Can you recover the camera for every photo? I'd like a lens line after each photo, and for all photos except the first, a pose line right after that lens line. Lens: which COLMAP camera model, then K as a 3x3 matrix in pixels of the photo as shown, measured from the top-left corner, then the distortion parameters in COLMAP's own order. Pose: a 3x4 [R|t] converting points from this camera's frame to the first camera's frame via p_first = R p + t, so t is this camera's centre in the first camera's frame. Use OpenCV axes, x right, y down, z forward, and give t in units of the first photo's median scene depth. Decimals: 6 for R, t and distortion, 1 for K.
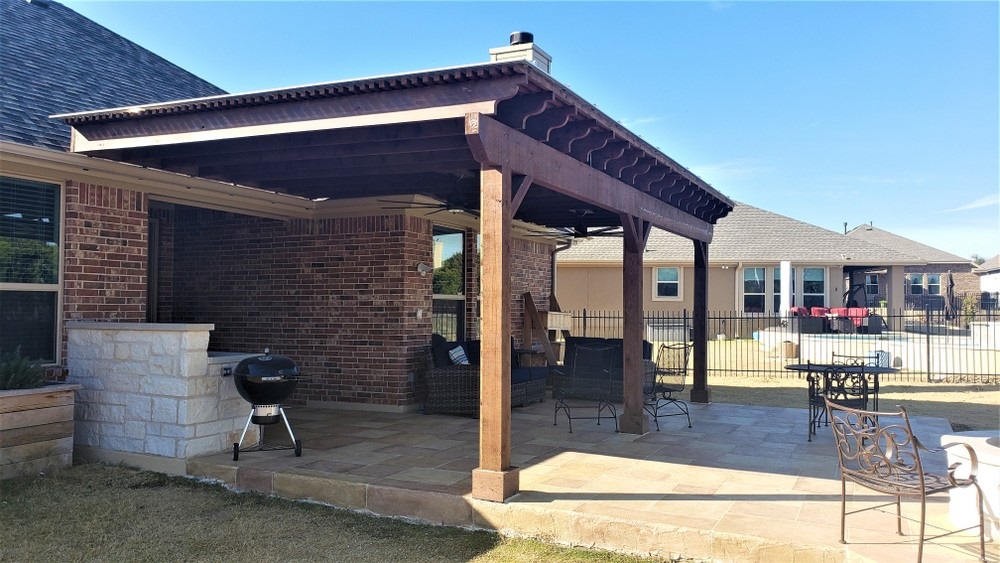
lens RADIAL K [[805.4, 0, 500.0], [0, 805.4, 281.5], [0, 0, 1]] dist [0.077209, -0.001128]
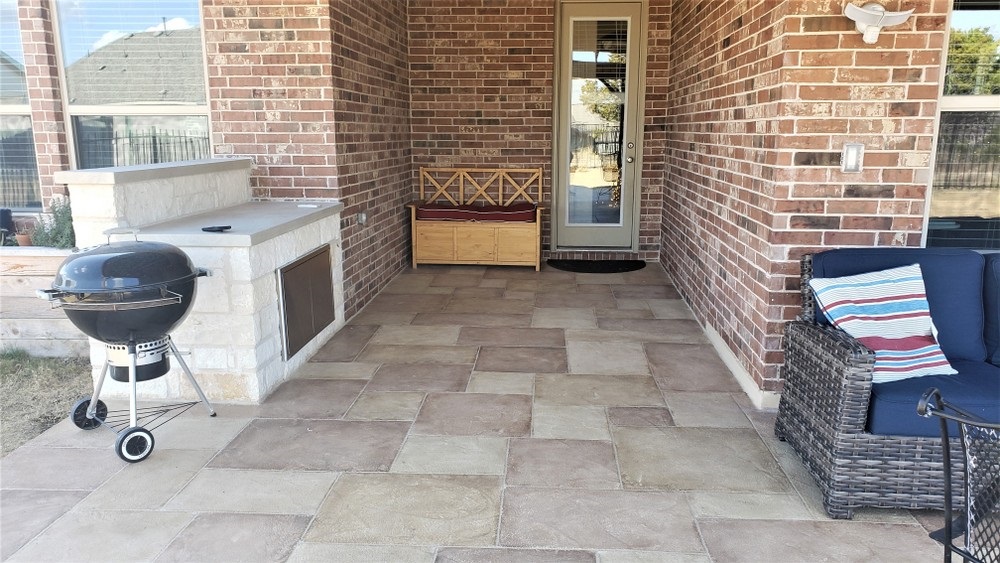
lens RADIAL K [[783.8, 0, 511.5], [0, 783.8, 285.5], [0, 0, 1]] dist [0.027406, -0.009336]
pose [[0.382936, 0.176628, -0.906732, 0.197865], [0.036334, 0.977911, 0.205838, 0.023050], [0.923060, -0.111768, 0.368060, 0.882828]]
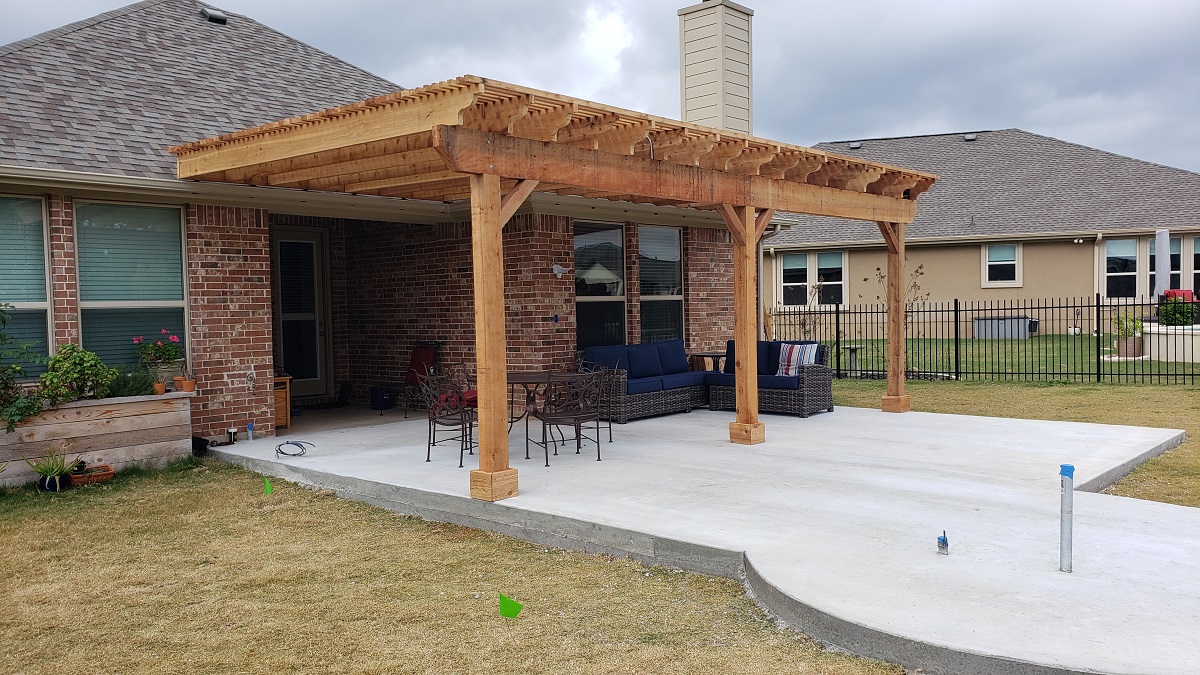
lens RADIAL K [[974.5, 0, 625.5], [0, 974.5, 342.2], [0, 0, 1]] dist [0.064241, -0.005756]
pose [[0.966031, -0.017708, -0.257820, 0.328303], [0.036949, 0.996864, 0.069975, -0.010452], [0.255773, -0.077125, 0.963656, -0.101451]]
